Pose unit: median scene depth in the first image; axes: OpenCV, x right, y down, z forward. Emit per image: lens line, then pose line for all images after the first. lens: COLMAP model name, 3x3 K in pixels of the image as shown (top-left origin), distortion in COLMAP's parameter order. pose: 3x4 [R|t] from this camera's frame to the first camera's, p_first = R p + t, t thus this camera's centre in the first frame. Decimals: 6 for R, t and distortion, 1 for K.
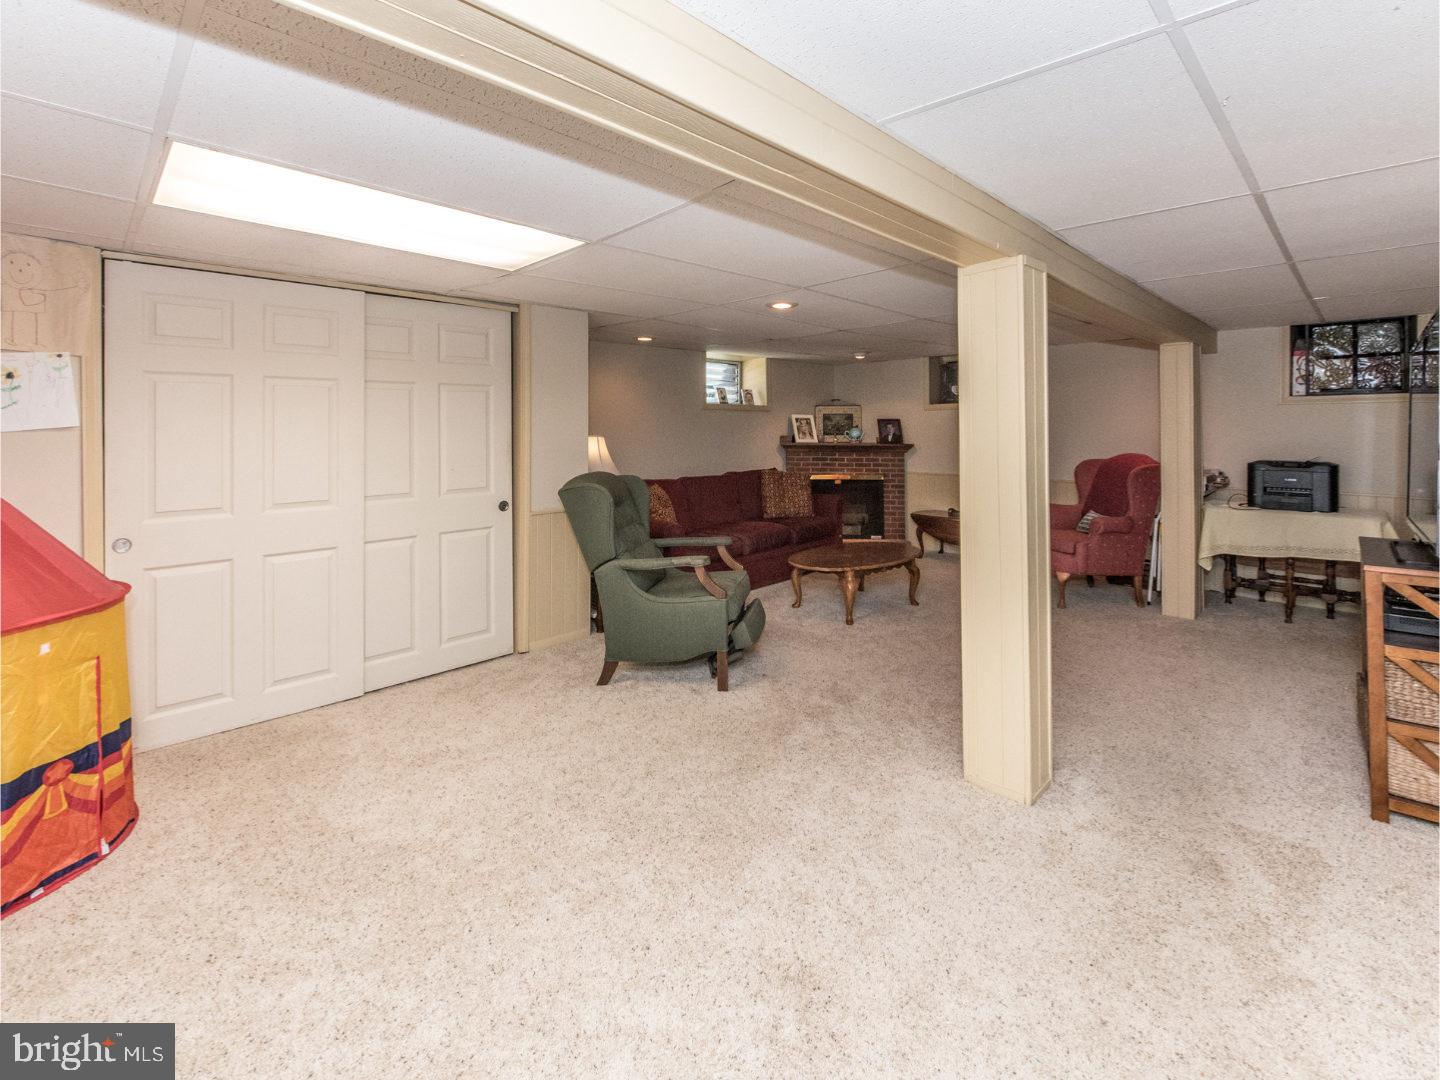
lens RADIAL K [[638.2, 0, 711.9], [0, 638.2, 542.0], [0, 0, 1]] dist [-0.001113, -0.000321]
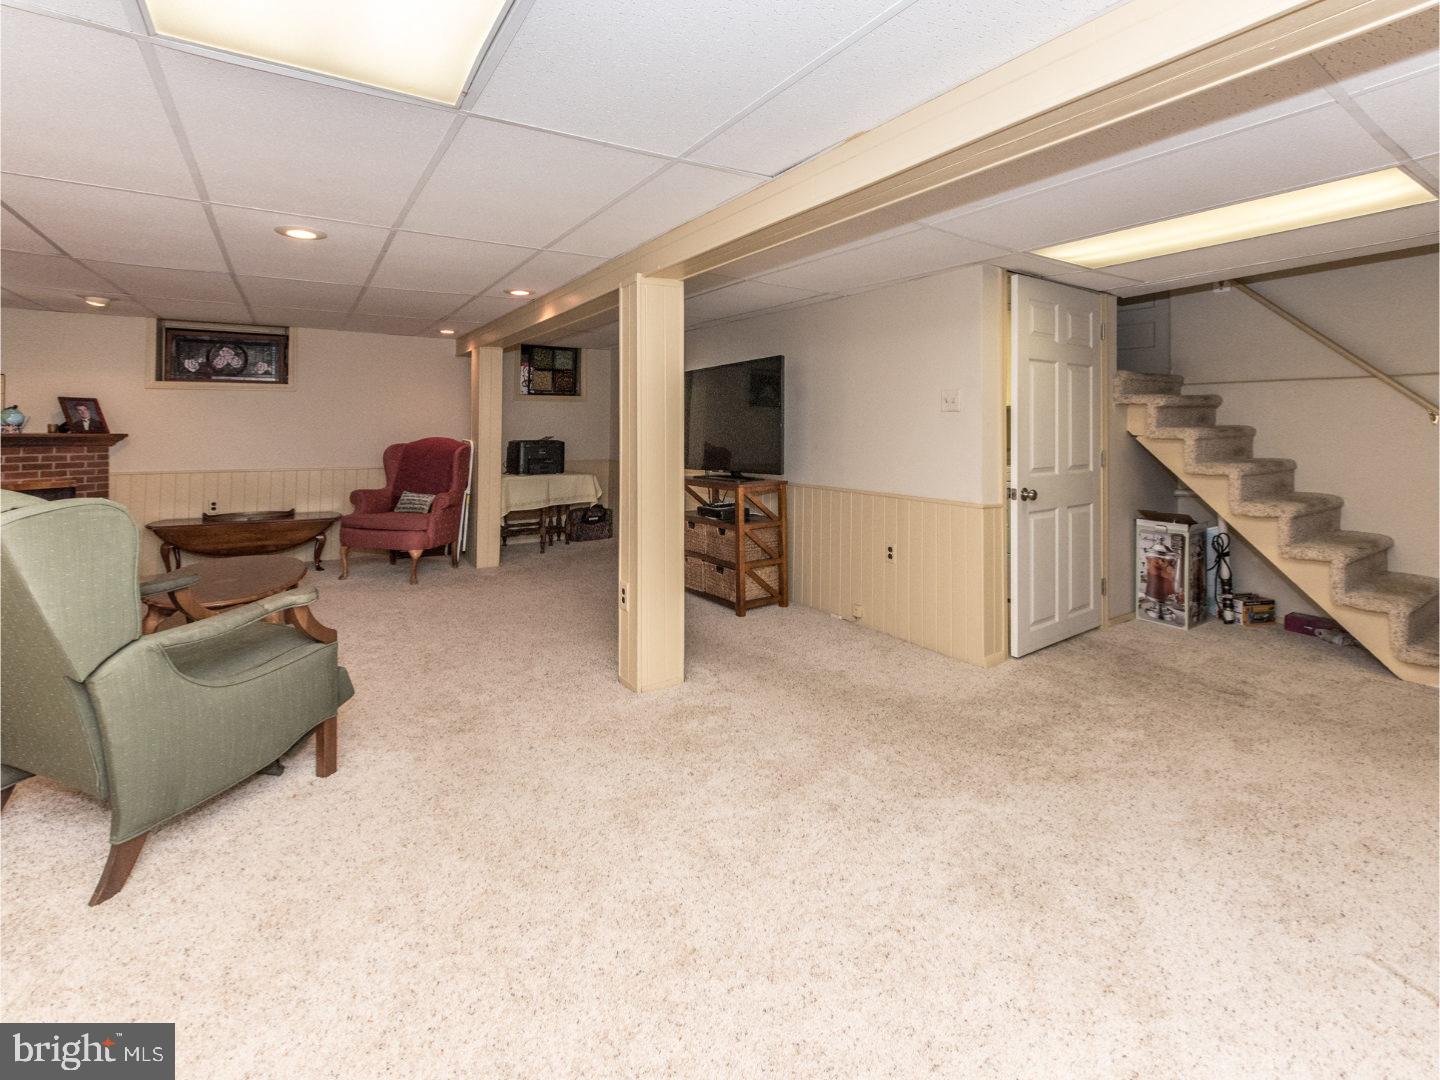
lens RADIAL K [[638.2, 0, 711.9], [0, 638.2, 542.0], [0, 0, 1]] dist [-0.001113, -0.000321]
pose [[0.195774, -0.170003, 0.965801, -0.345980], [0.165272, 0.976491, 0.138383, -0.028283], [-0.966622, 0.132528, 0.219268, 0.259962]]
